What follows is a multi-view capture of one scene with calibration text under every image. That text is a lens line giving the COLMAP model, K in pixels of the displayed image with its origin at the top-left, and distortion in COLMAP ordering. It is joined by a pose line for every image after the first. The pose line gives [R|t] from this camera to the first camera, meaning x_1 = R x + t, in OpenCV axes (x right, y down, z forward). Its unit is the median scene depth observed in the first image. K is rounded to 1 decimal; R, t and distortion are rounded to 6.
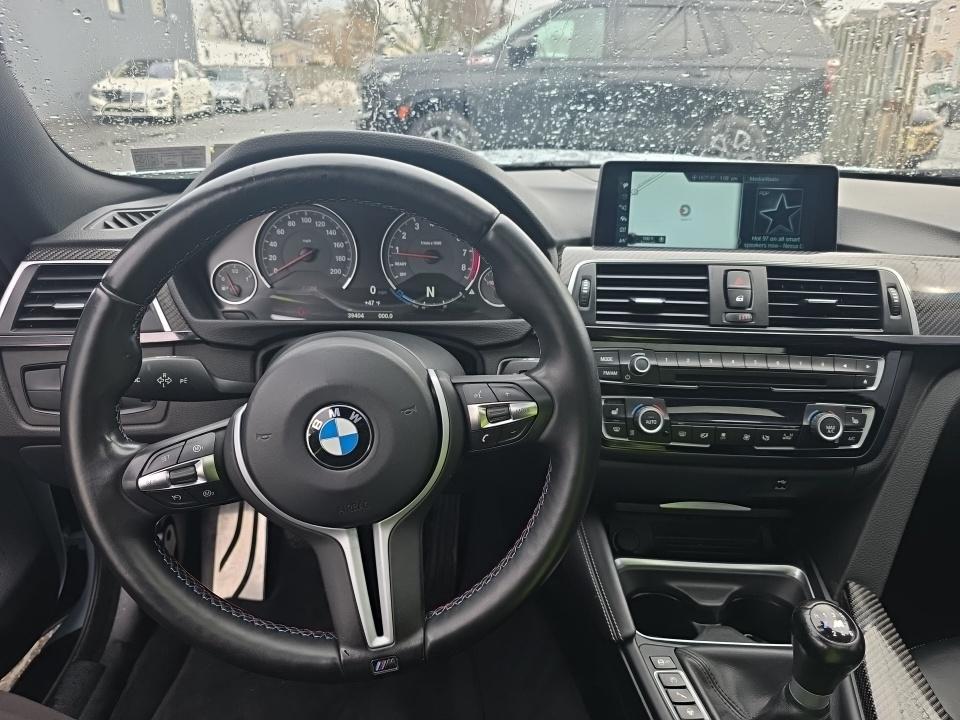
lens RADIAL K [[644.3, 0, 484.6], [0, 644.3, 360.5], [0, 0, 1]] dist [0.050094, -0.041409]
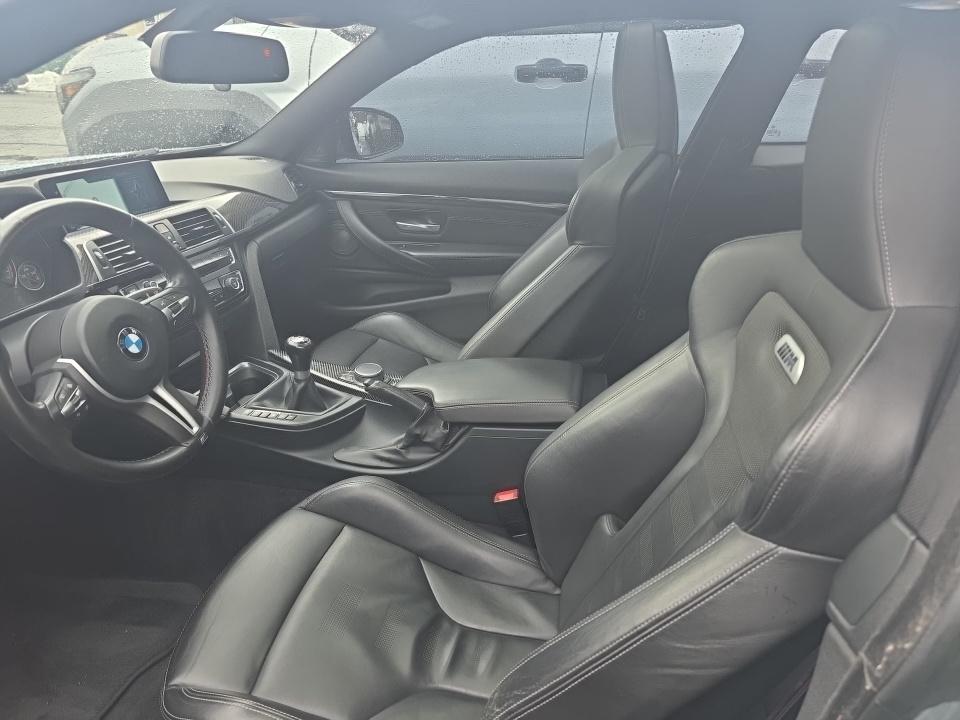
lens RADIAL K [[644.3, 0, 484.6], [0, 644.3, 360.5], [0, 0, 1]] dist [0.050094, -0.041409]
pose [[0.257949, -0.425089, 0.867619, -1.159082], [0.366713, 0.873885, 0.319133, -0.050464], [-0.893859, 0.235848, 0.381303, -0.453616]]
